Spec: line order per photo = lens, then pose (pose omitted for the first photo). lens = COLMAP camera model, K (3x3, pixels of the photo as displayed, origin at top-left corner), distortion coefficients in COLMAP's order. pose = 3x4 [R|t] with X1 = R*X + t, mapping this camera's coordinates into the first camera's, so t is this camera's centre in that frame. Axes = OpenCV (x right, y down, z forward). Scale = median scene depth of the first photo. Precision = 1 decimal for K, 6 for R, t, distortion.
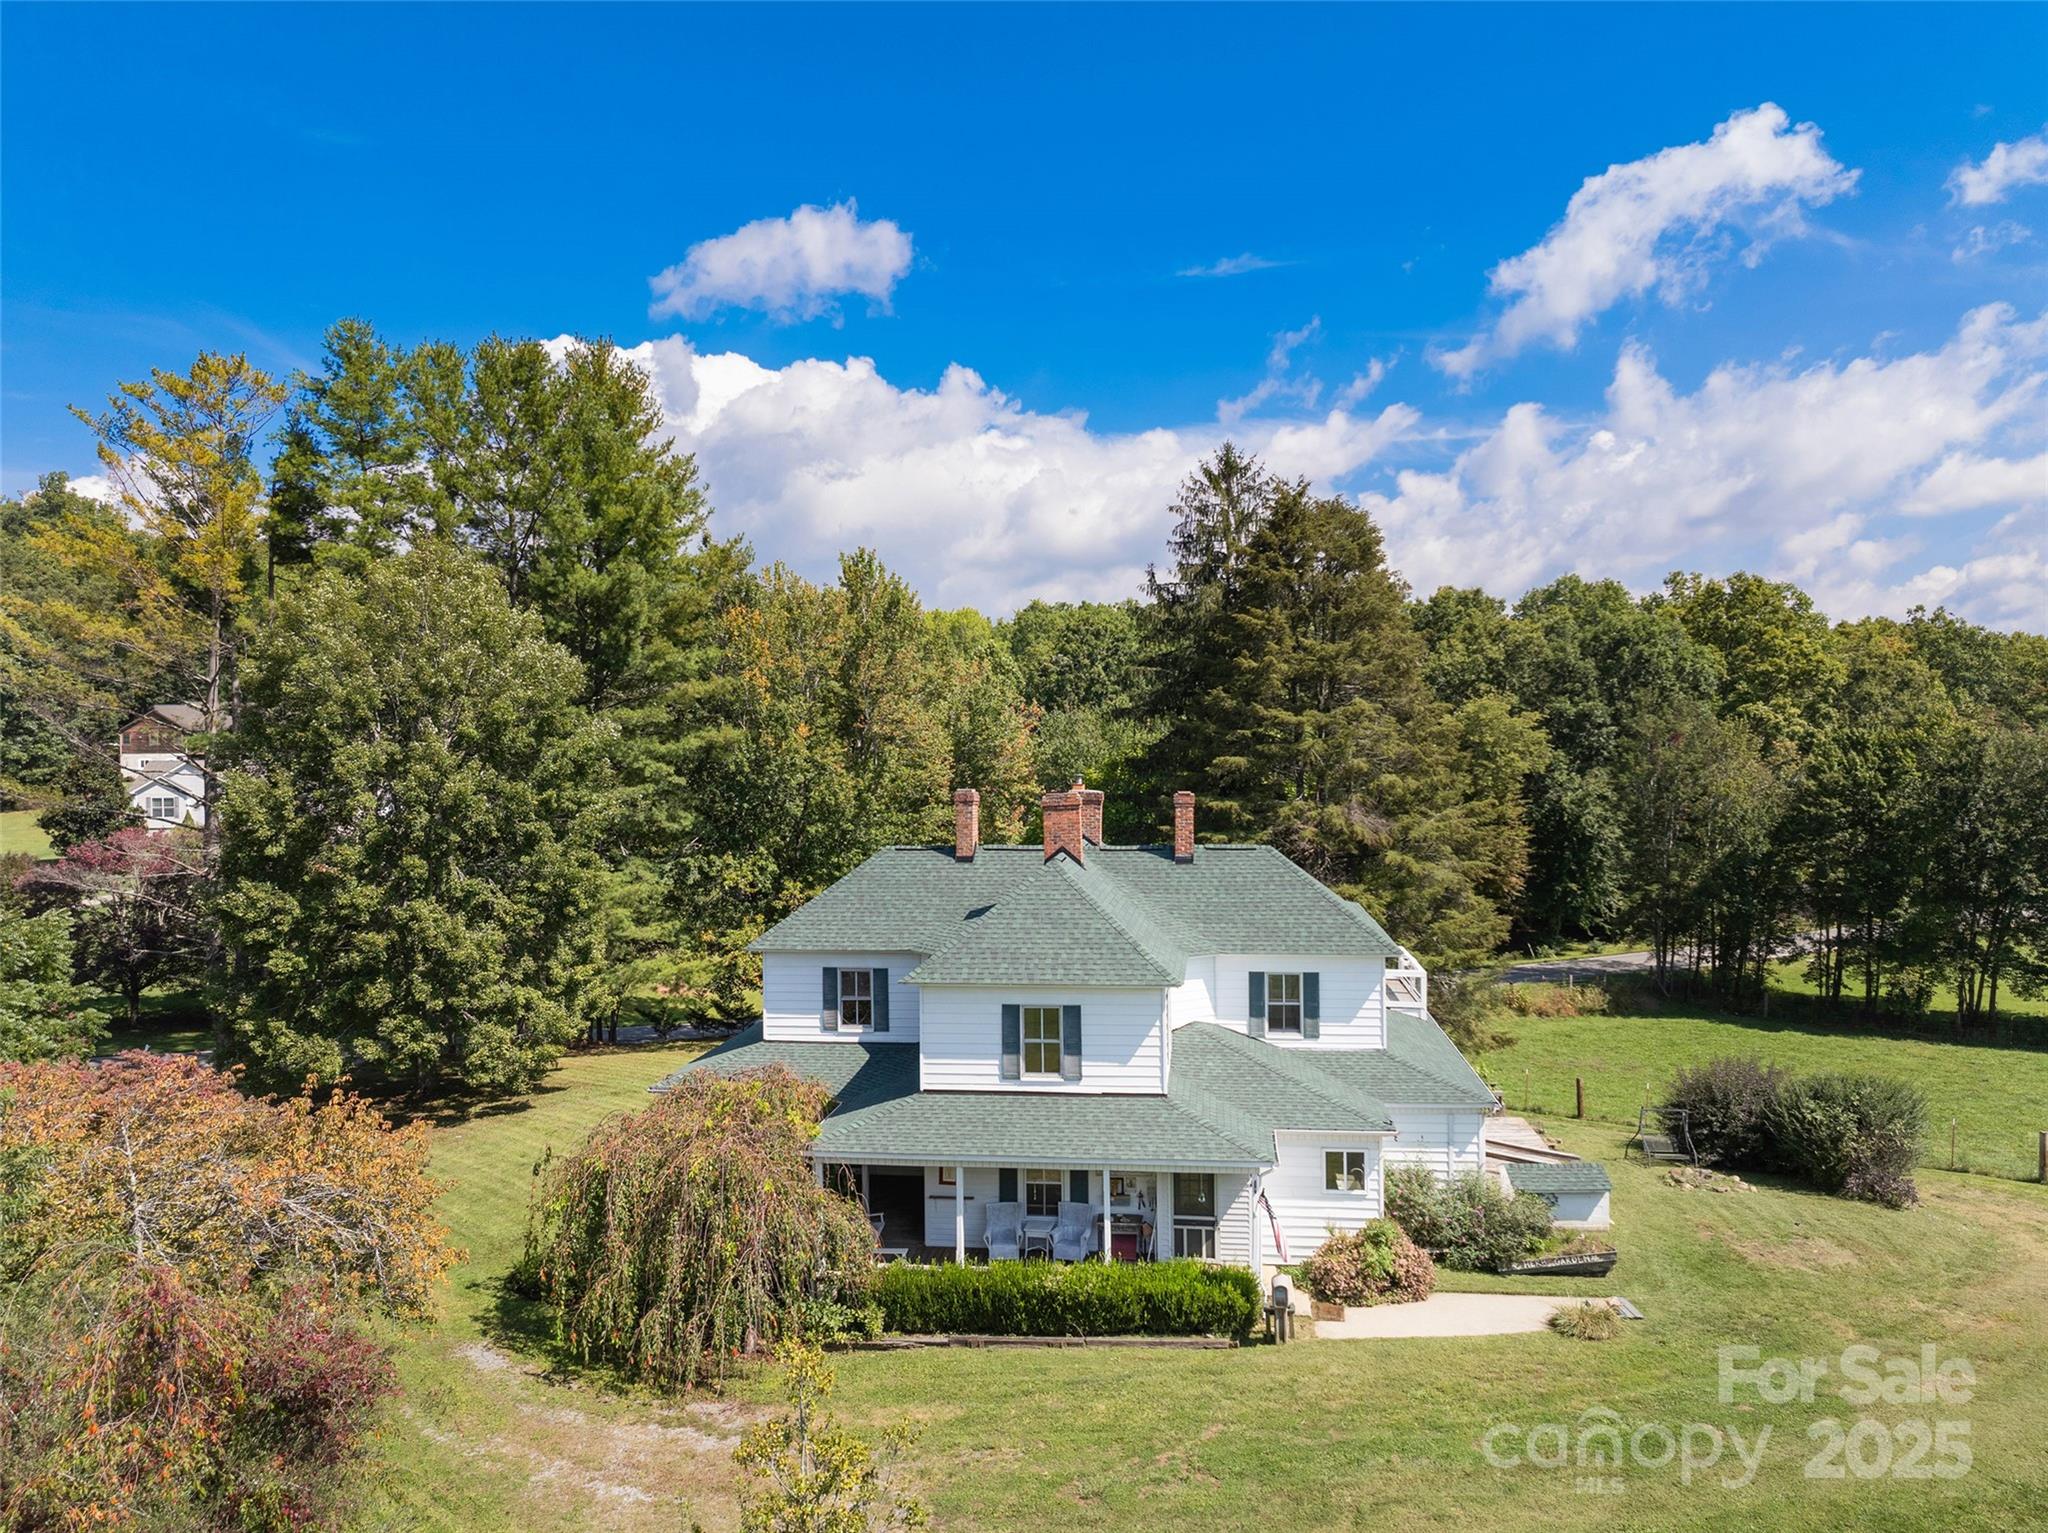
lens RADIAL K [[1444.7, 0, 1043.0], [0, 1444.7, 773.0], [0, 0, 1]] dist [-0.026005, -0.017552]
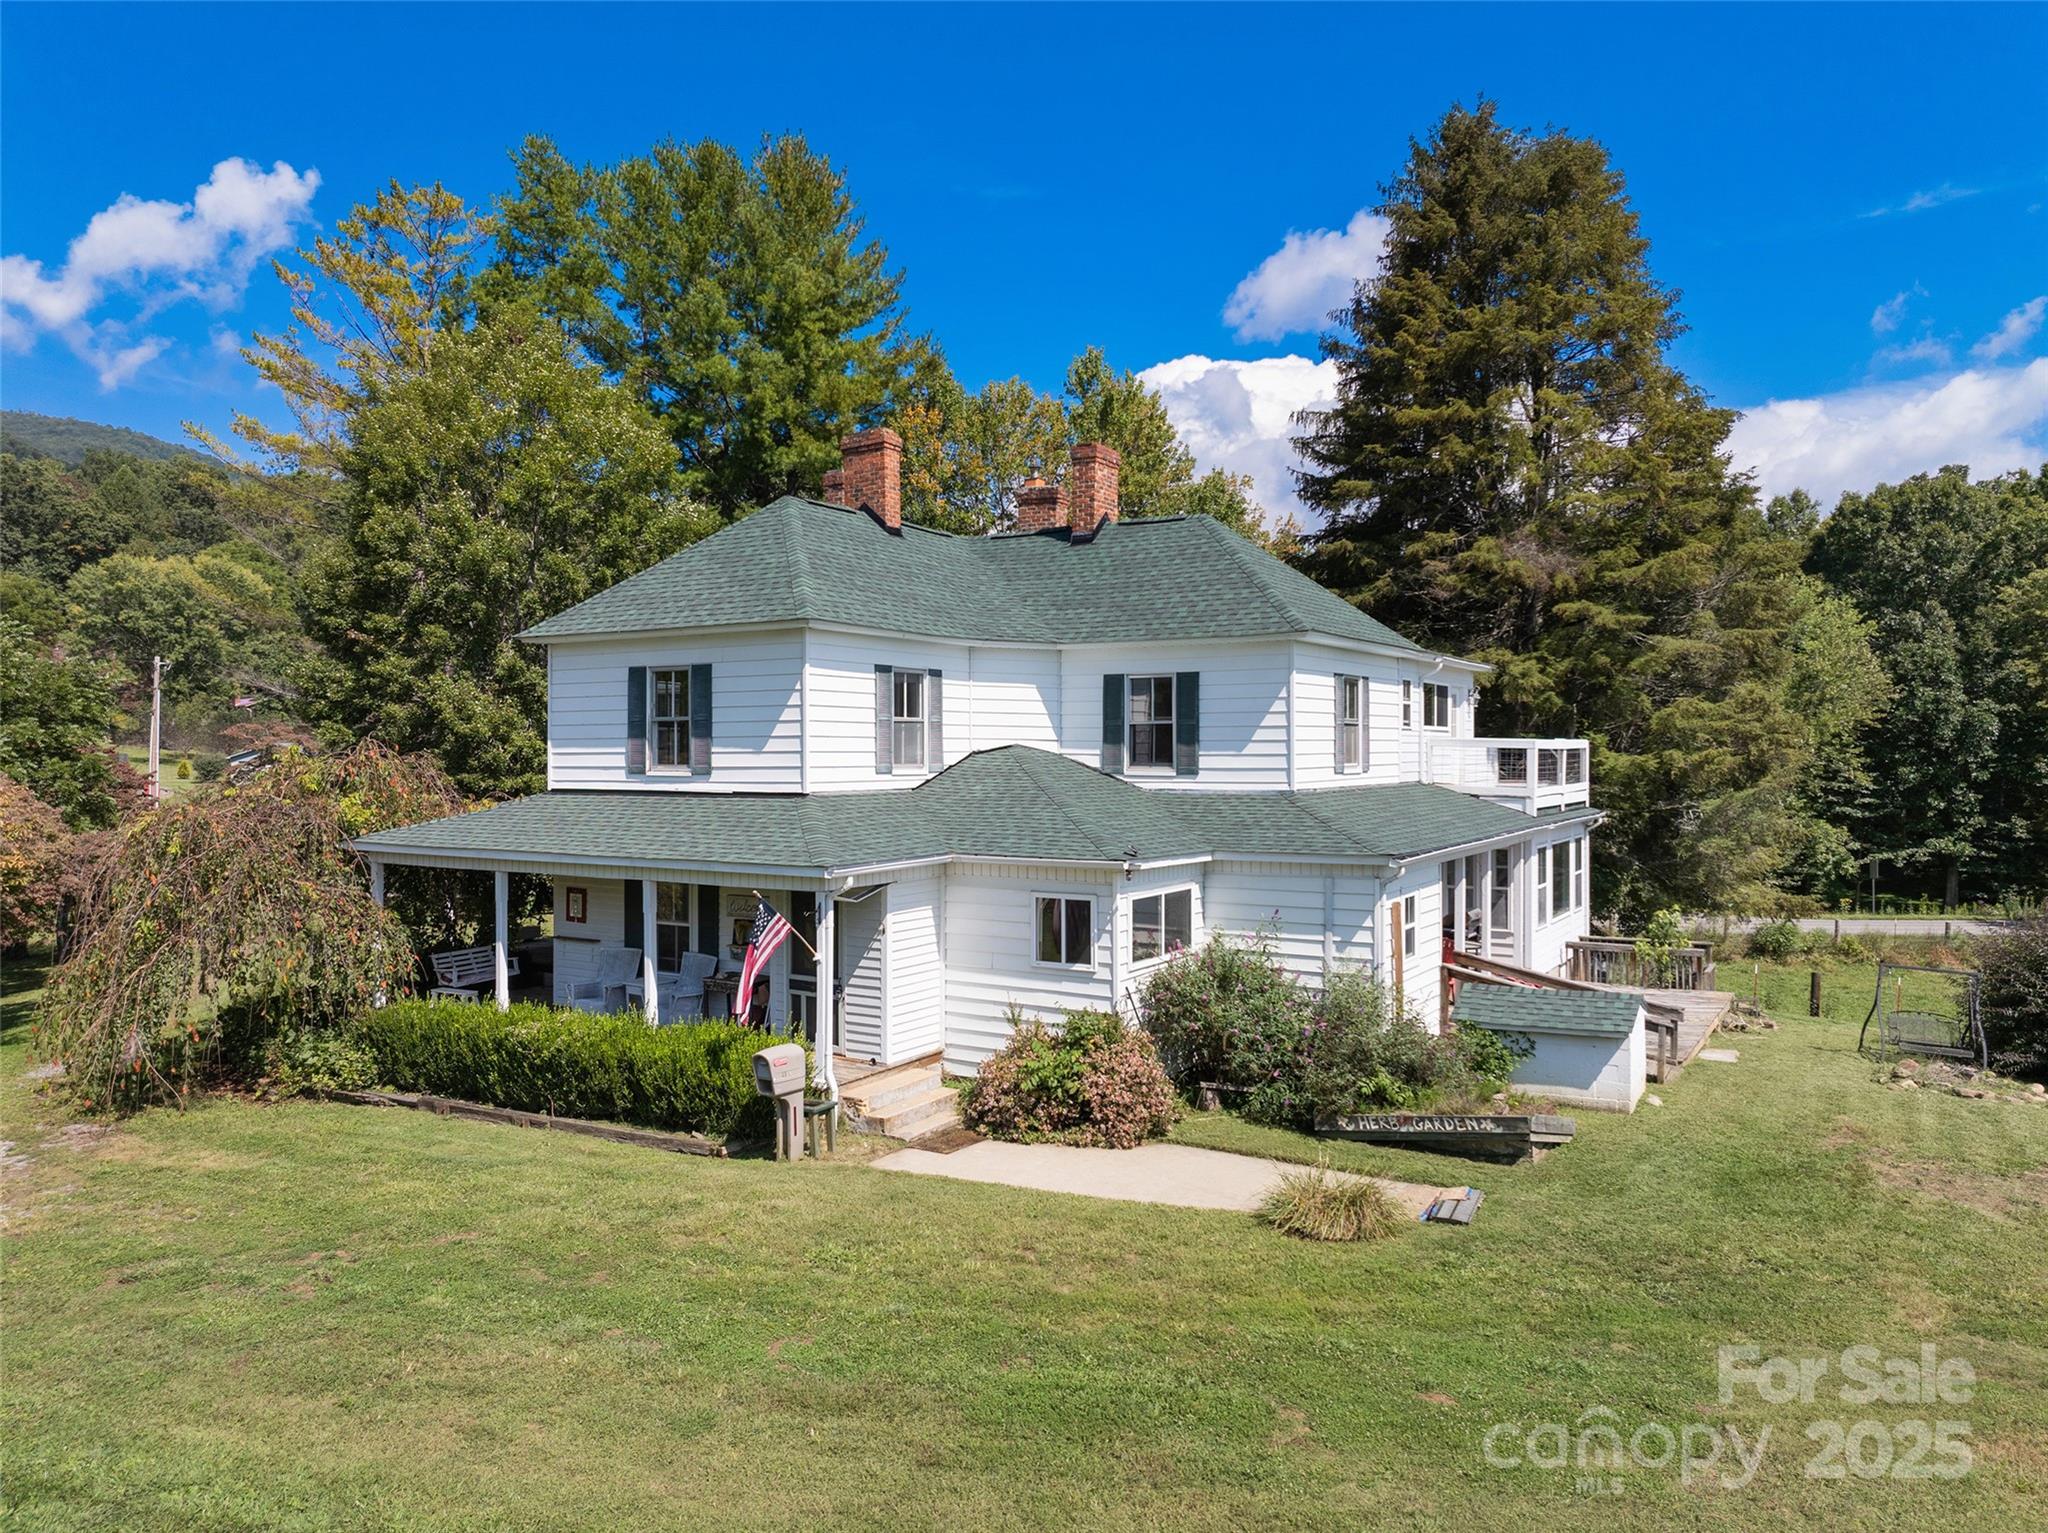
lens RADIAL K [[1444.7, 0, 1038.7], [0, 1444.7, 757.8], [0, 0, 1]] dist [-0.026005, -0.017552]
pose [[0.910778, 0.011153, -0.412746, 0.446855], [-0.012647, 0.999920, -0.000888, 0.203123], [0.412703, 0.006028, 0.910846, 0.441725]]
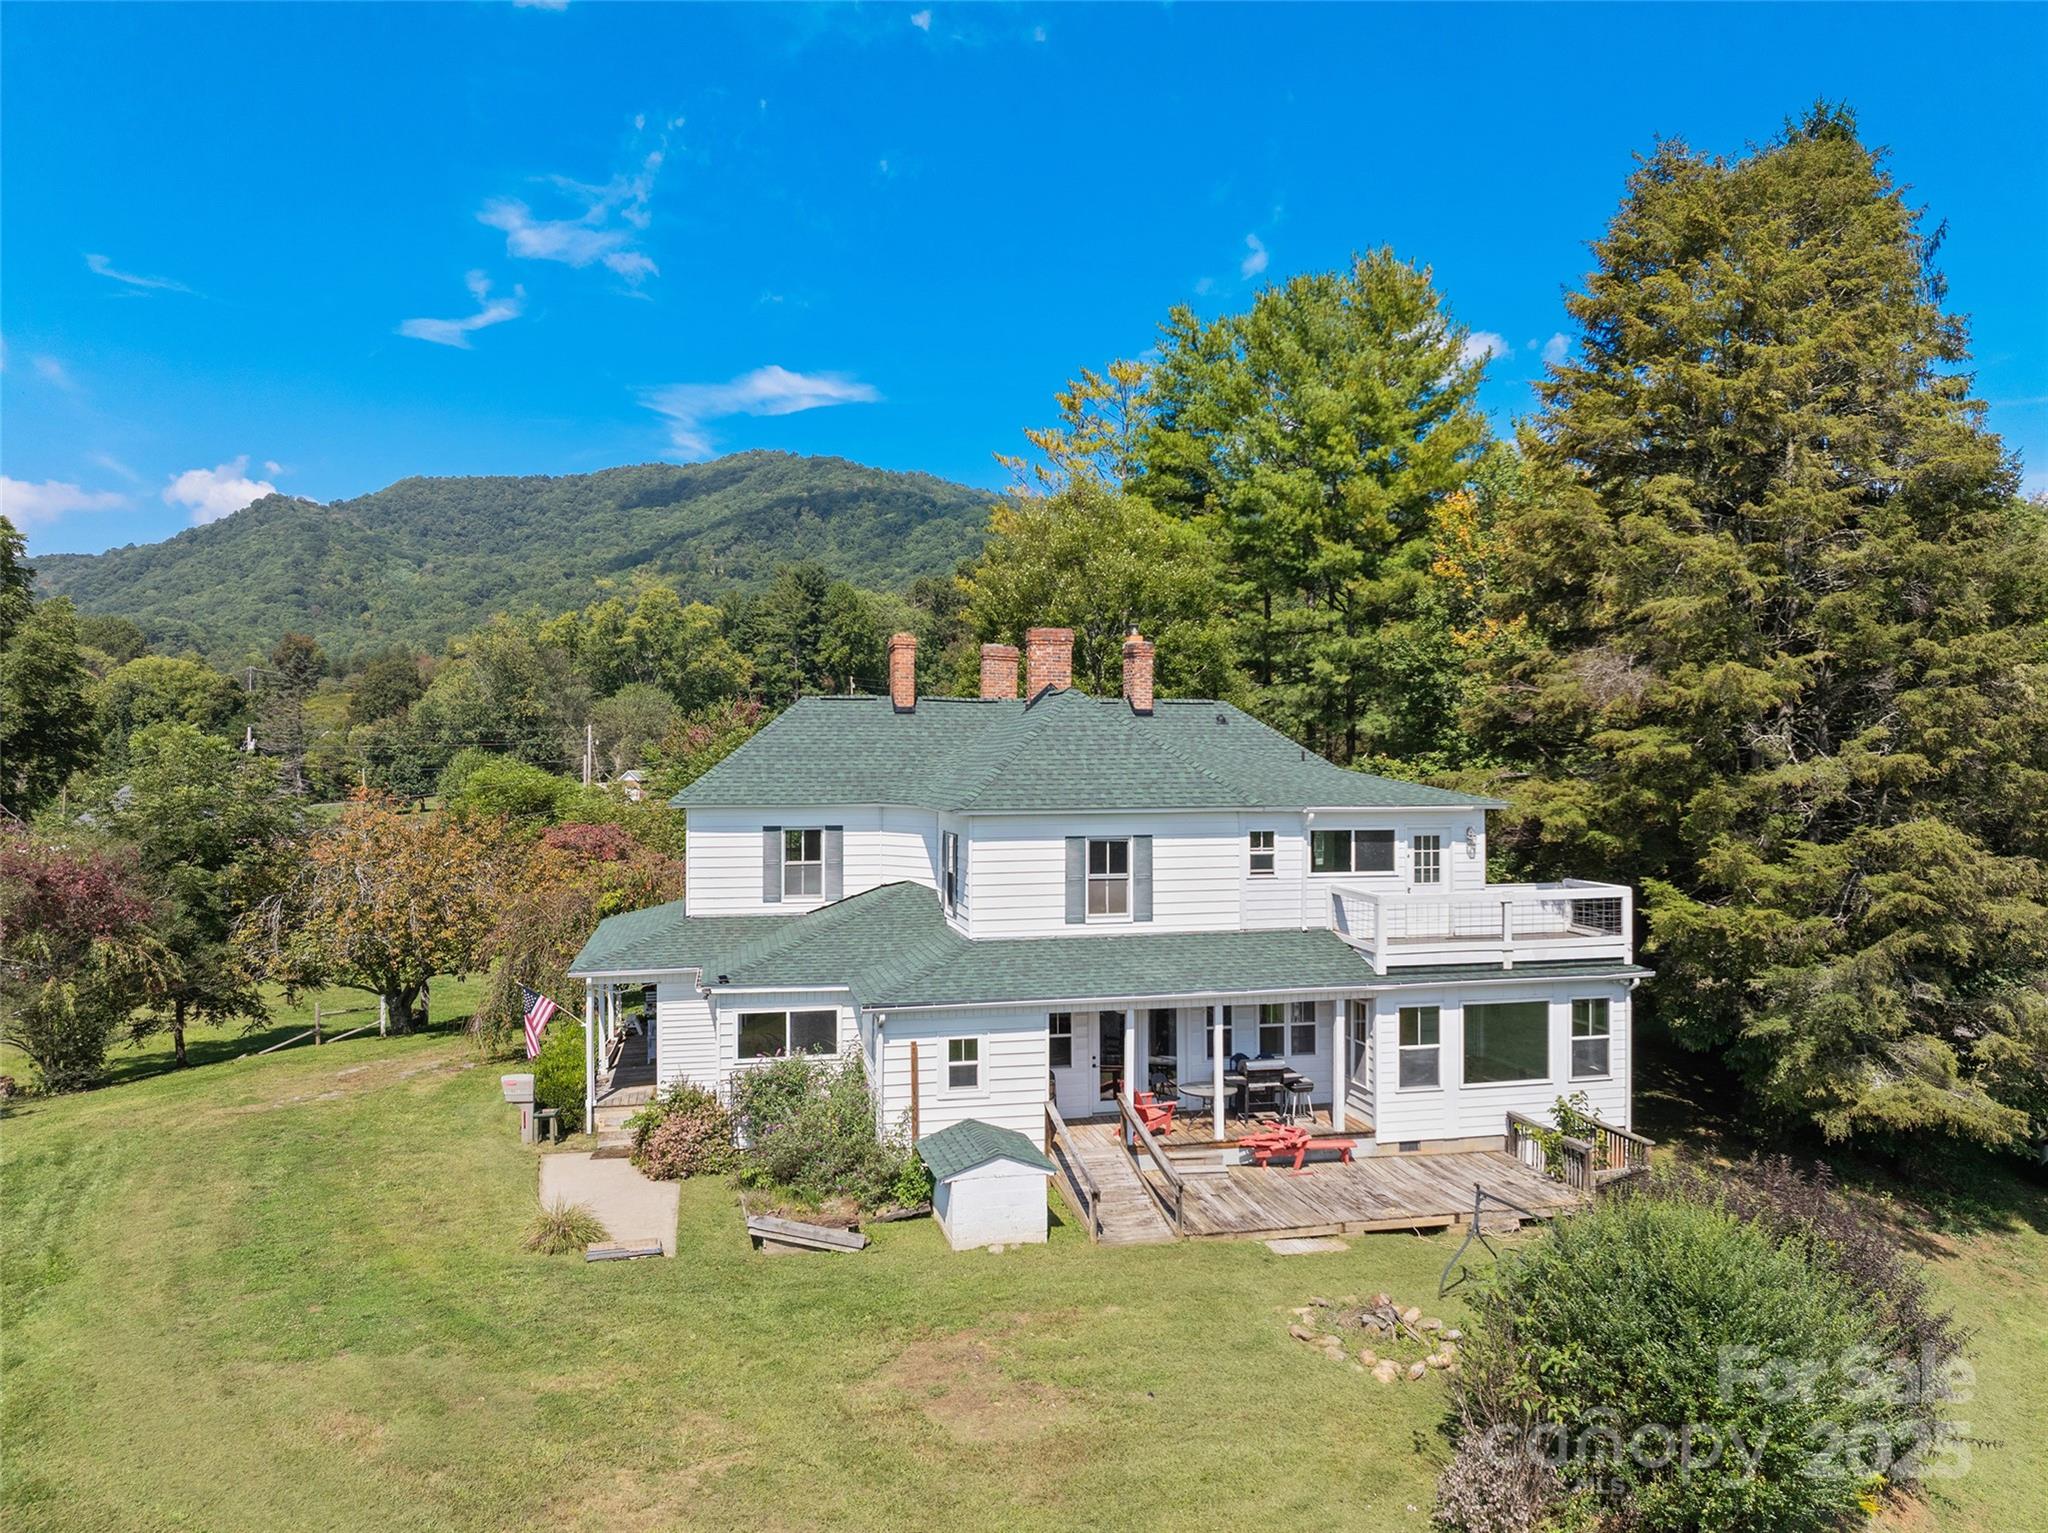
lens RADIAL K [[1444.7, 0, 1031.4], [0, 1444.7, 771.8], [0, 0, 1]] dist [-0.026005, -0.017552]
pose [[0.333488, 0.015355, -0.942629, 1.090537], [-0.011436, 0.999860, 0.012241, 0.106472], [0.942685, 0.006698, 0.333617, 0.882090]]
